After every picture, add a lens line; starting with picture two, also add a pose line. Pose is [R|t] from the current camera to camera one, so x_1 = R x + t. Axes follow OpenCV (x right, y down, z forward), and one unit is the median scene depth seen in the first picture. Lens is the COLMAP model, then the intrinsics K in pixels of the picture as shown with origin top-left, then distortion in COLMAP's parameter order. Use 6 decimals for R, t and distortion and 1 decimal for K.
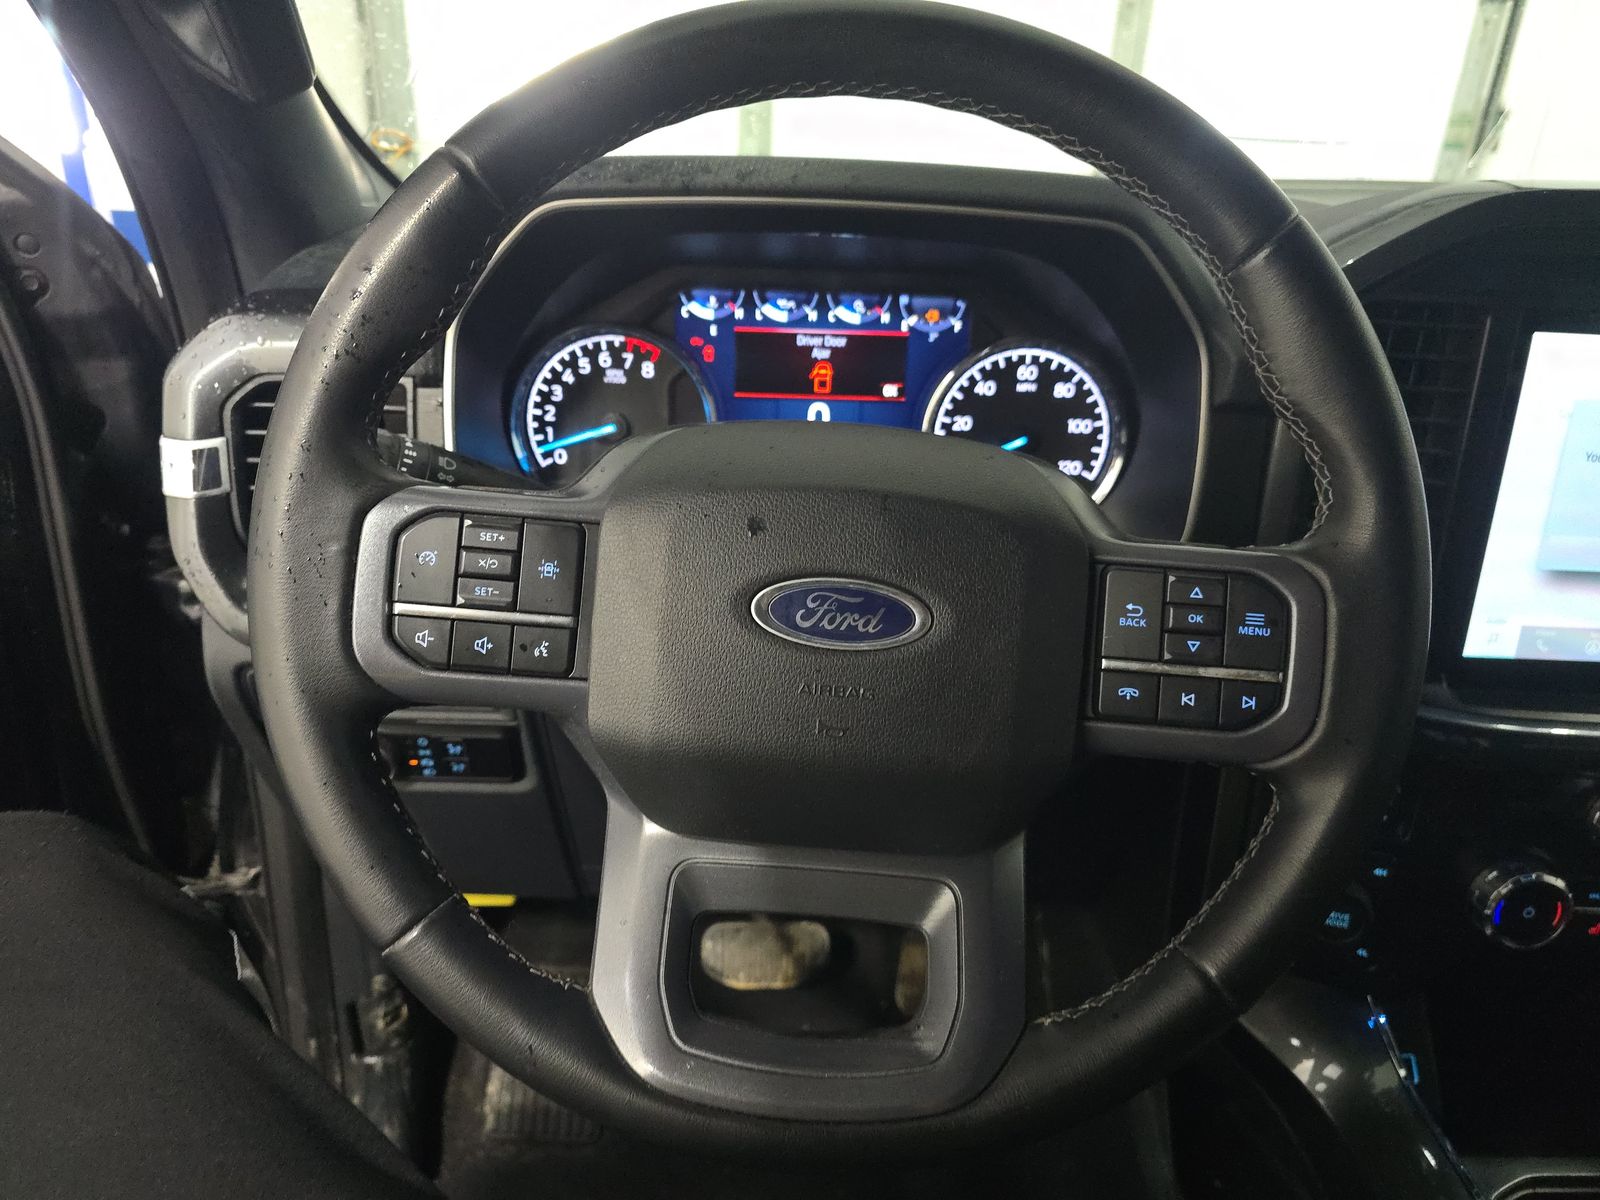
lens RADIAL K [[1078.0, 0, 800.2], [0, 1078.0, 604.8], [0, 0, 1]] dist [0.003681, -0.013199]
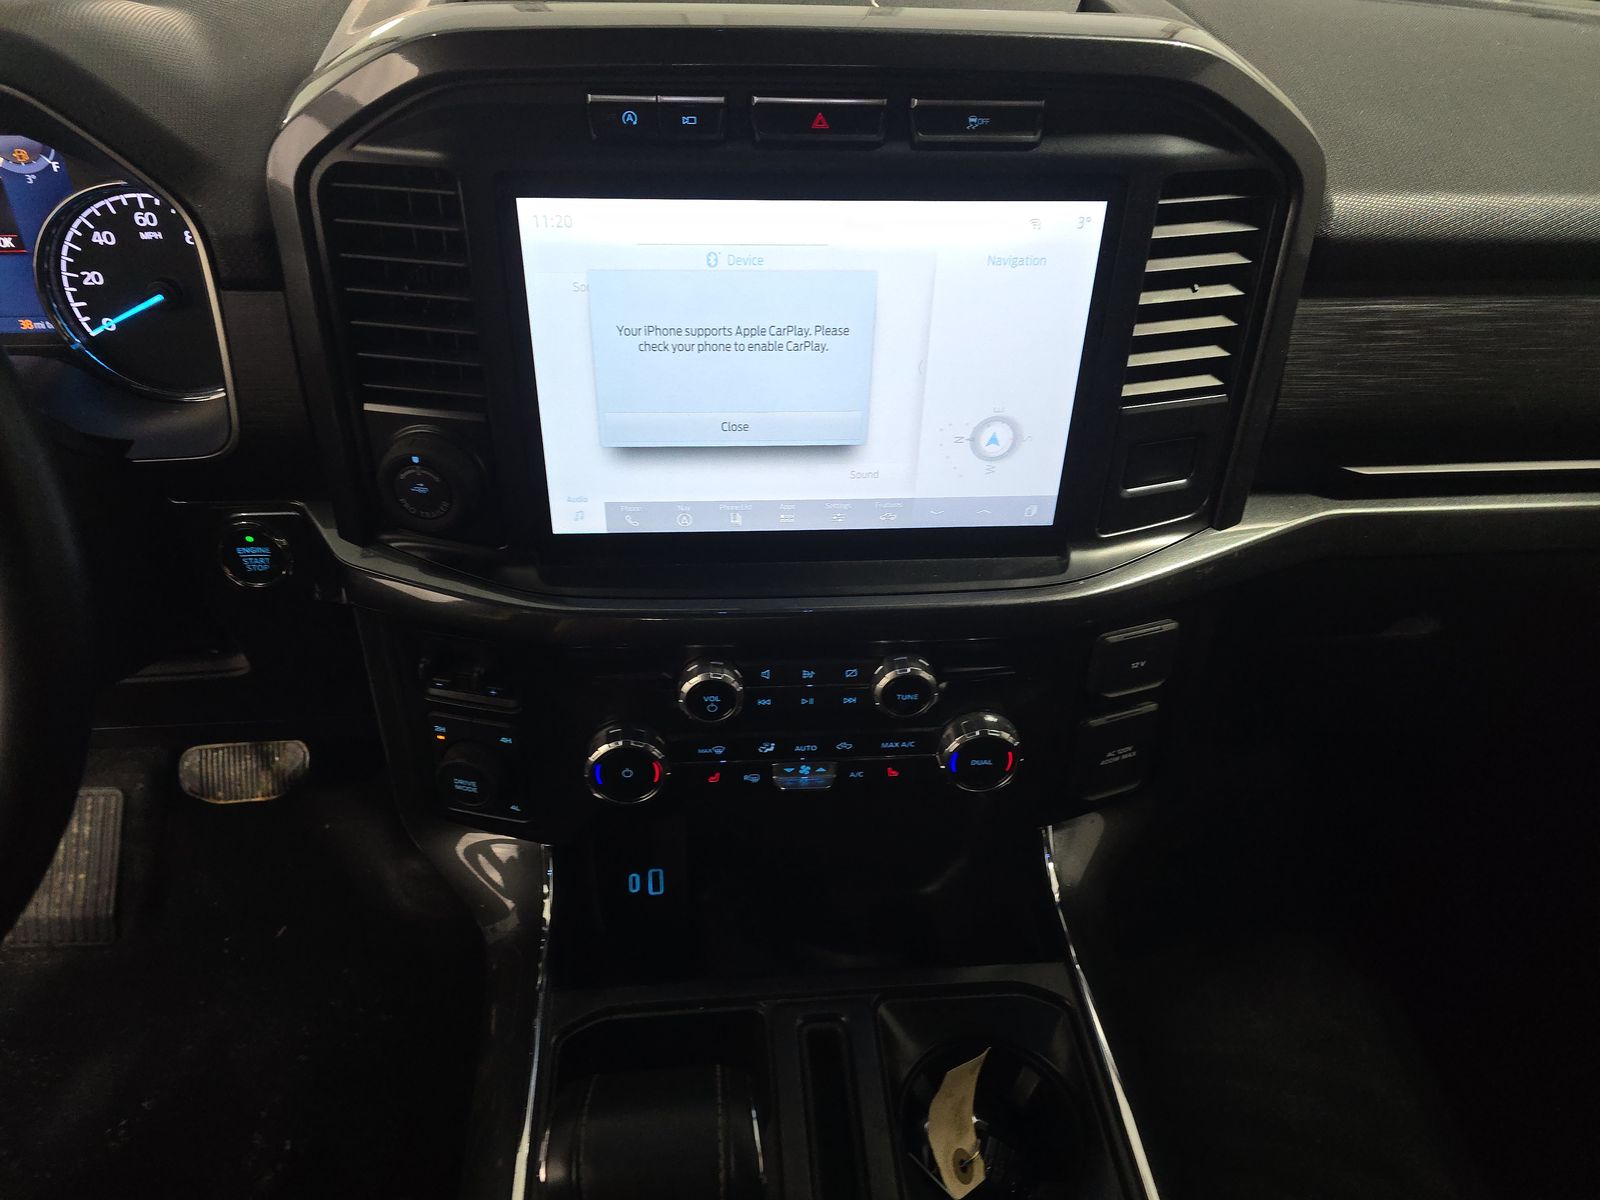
lens RADIAL K [[1078.0, 0, 800.6], [0, 1078.0, 597.5], [0, 0, 1]] dist [0.003681, -0.013199]
pose [[0.995665, -0.053177, 0.076312, 0.667639], [0.032327, 0.967143, 0.252169, -0.119749], [-0.087215, -0.248609, 0.964669, 0.014868]]
